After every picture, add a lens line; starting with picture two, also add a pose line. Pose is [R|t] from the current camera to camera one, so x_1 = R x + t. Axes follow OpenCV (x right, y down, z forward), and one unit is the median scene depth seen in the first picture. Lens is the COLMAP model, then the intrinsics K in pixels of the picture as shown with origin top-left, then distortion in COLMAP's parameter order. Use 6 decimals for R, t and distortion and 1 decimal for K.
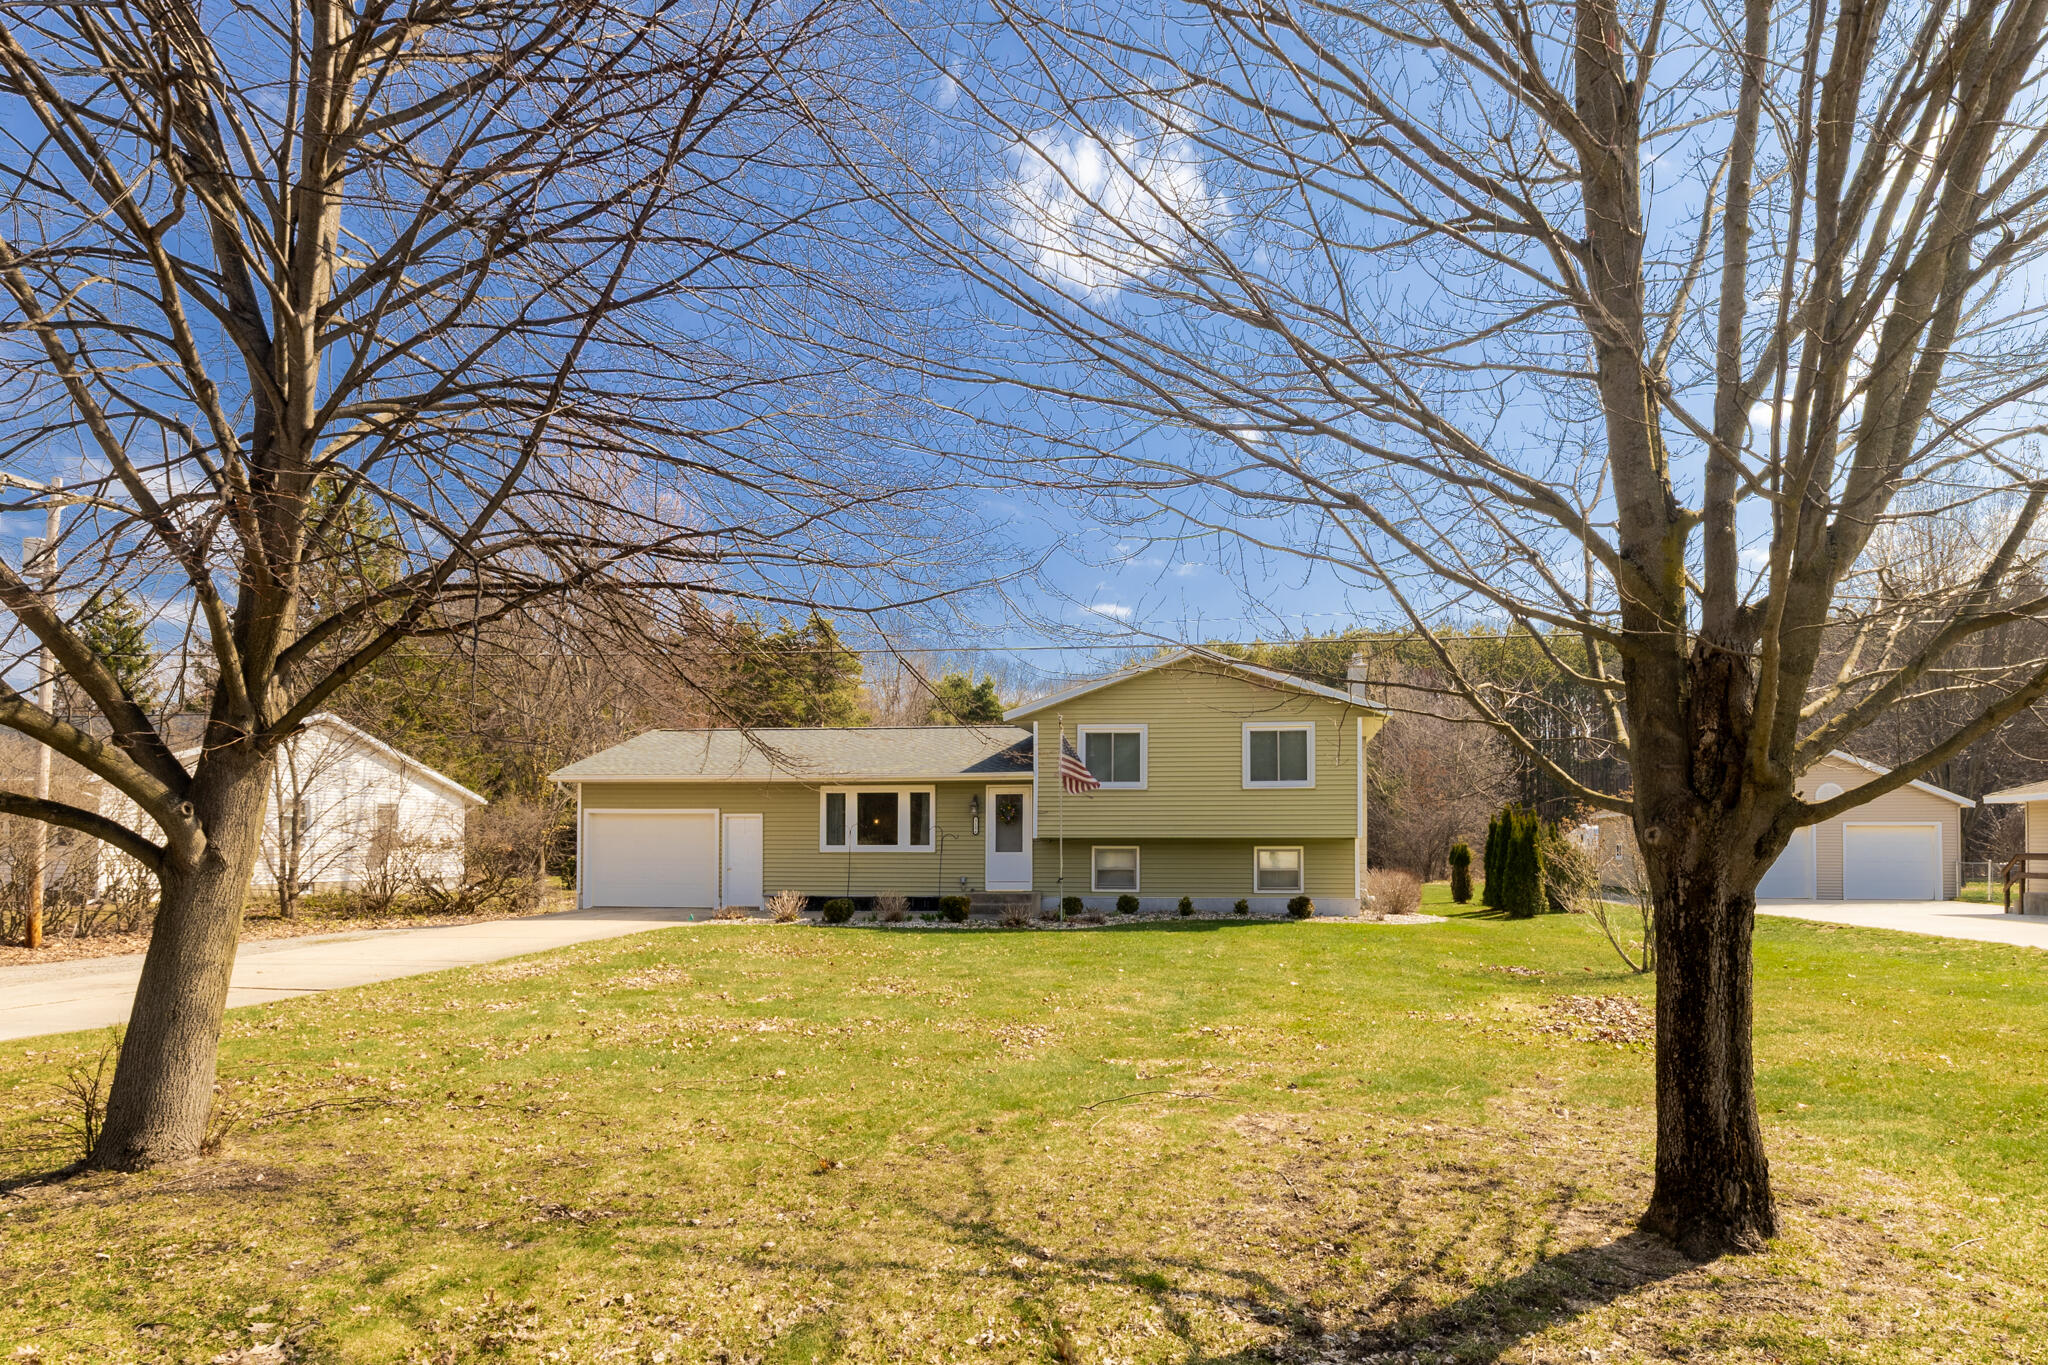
lens RADIAL K [[1202.5, 0, 1029.0], [0, 1202.5, 842.0], [0, 0, 1]] dist [0.001384, -0.000008]
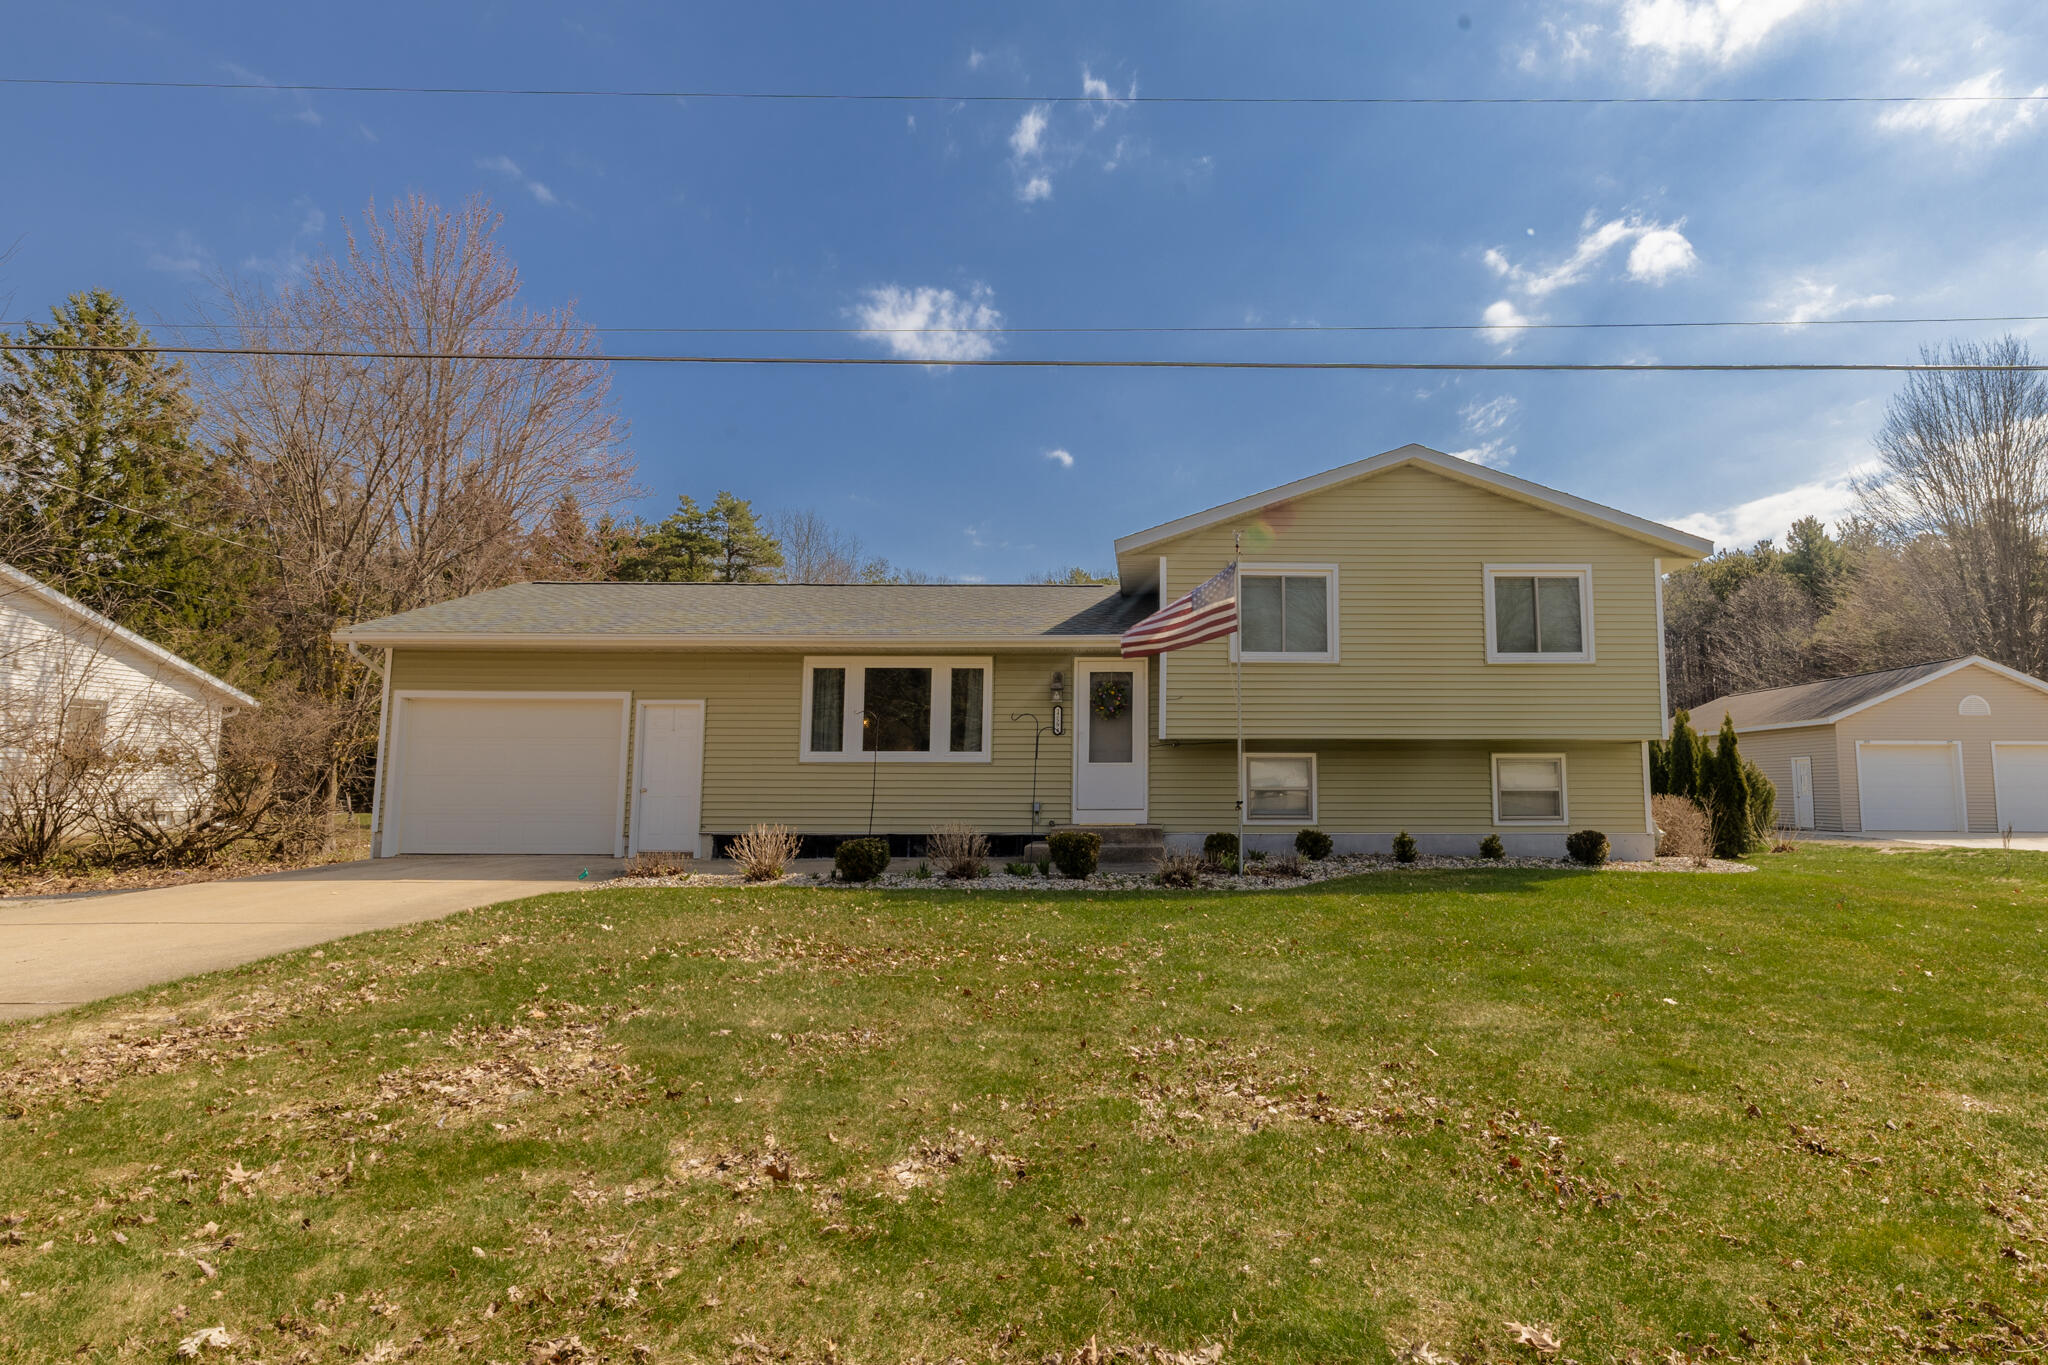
lens RADIAL K [[1175.7, 0, 1097.6], [0, 1175.7, 645.7], [0, 0, 1]] dist [0.003079, 0.000569]
pose [[0.986331, 0.021330, 0.163387, -0.125726], [-0.002417, 0.993352, -0.115092, 0.018575], [-0.164756, 0.113124, 0.979826, 0.383862]]
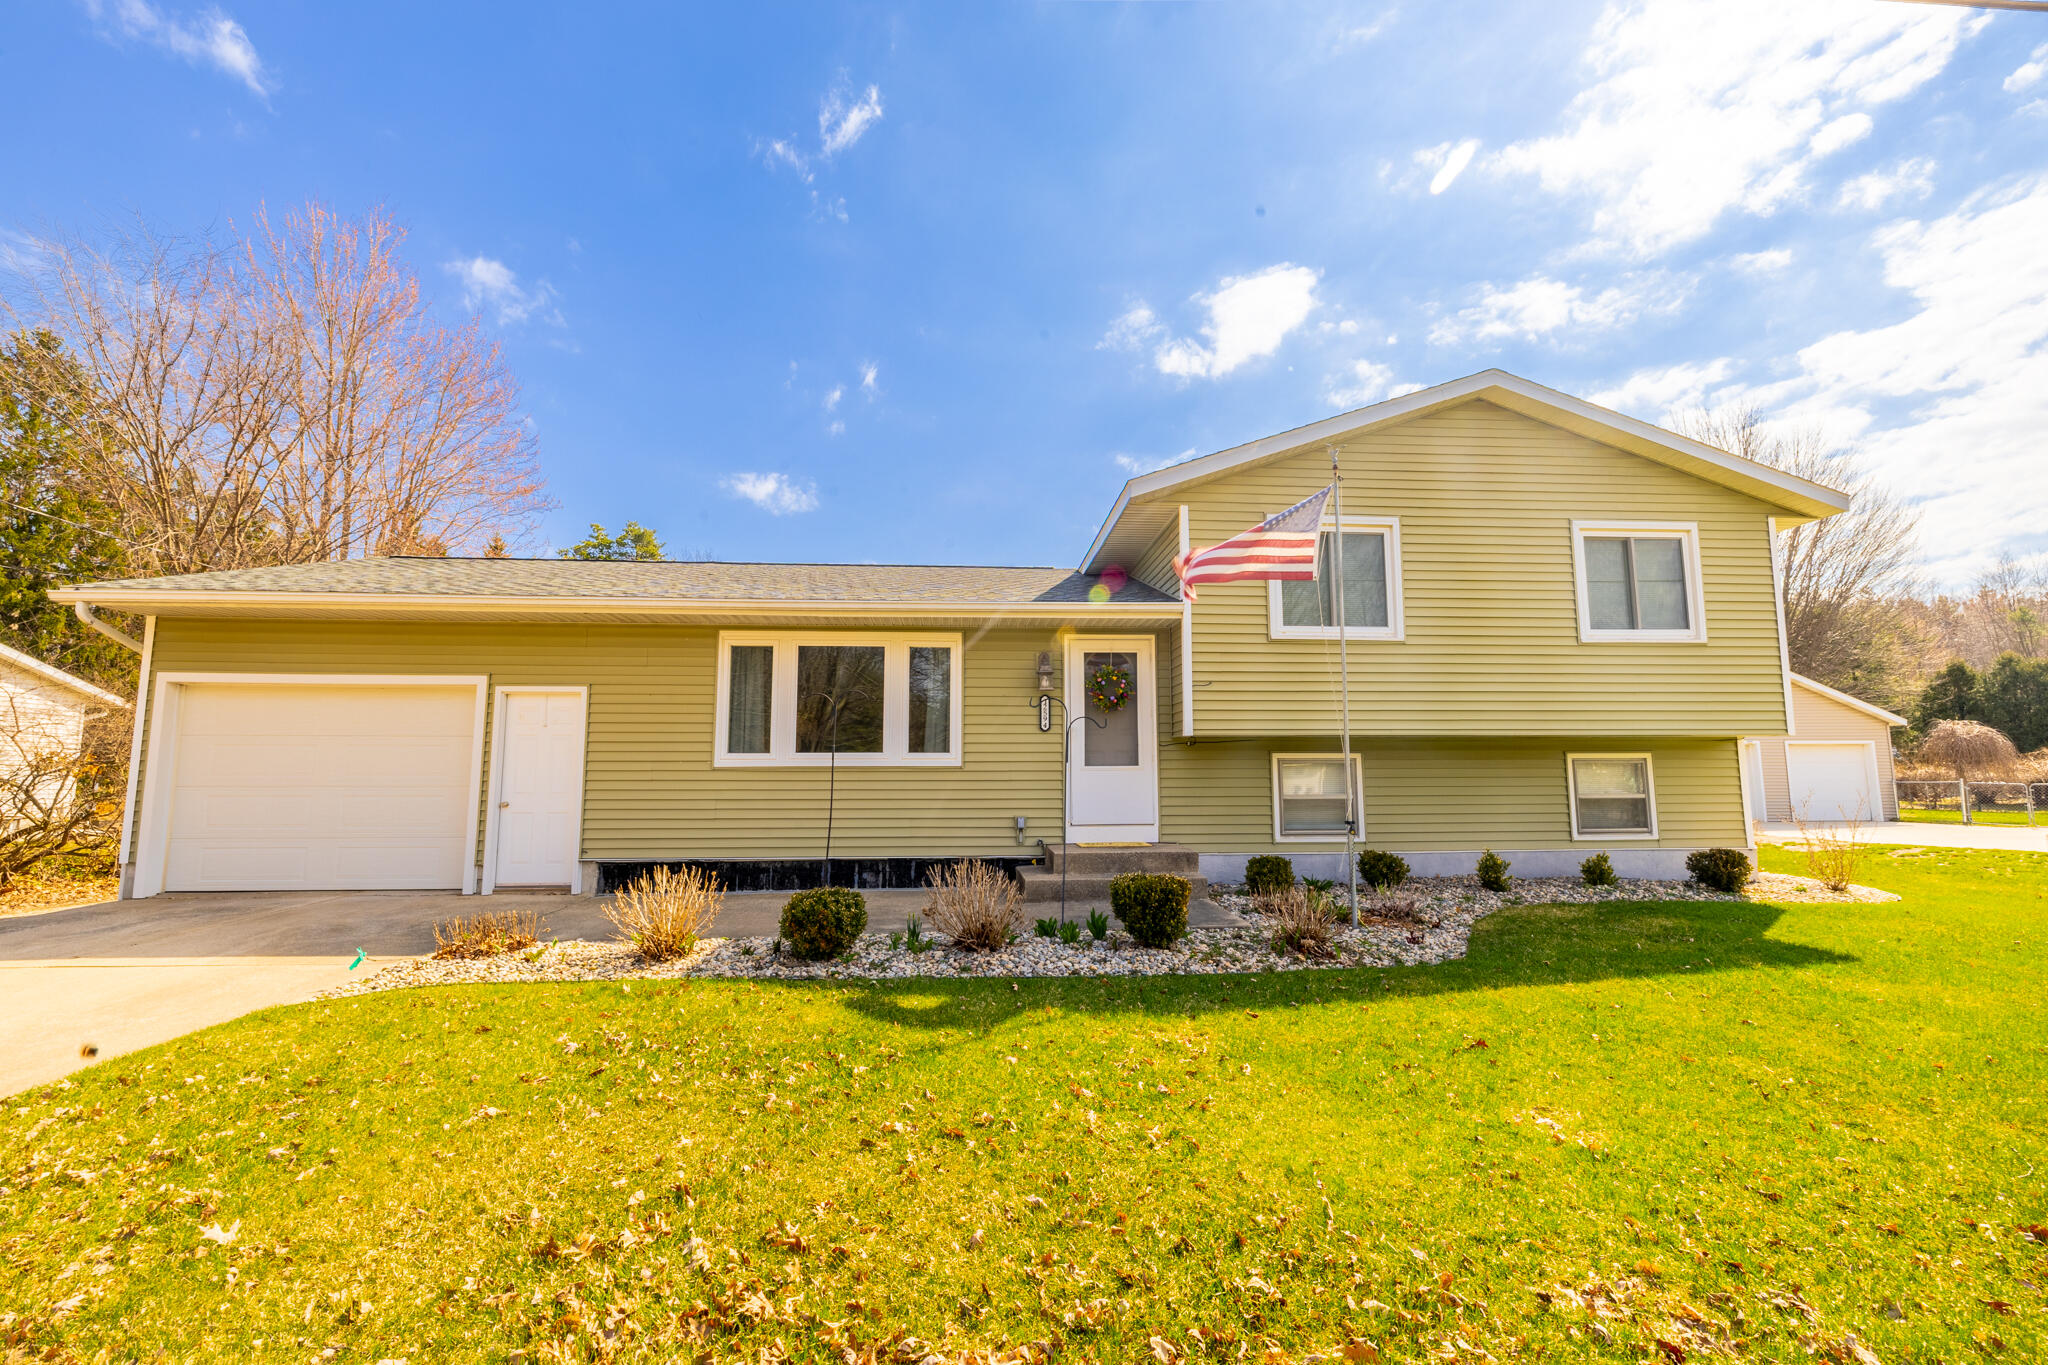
lens RADIAL K [[891.6, 0, 996.2], [0, 891.6, 680.4], [0, 0, 1]] dist [-0.000156, 0.000002]
pose [[0.971277, 0.022794, 0.236856, -0.153017], [0.002660, 0.994299, -0.106595, 0.012563], [-0.237935, 0.104163, 0.965680, 0.641552]]
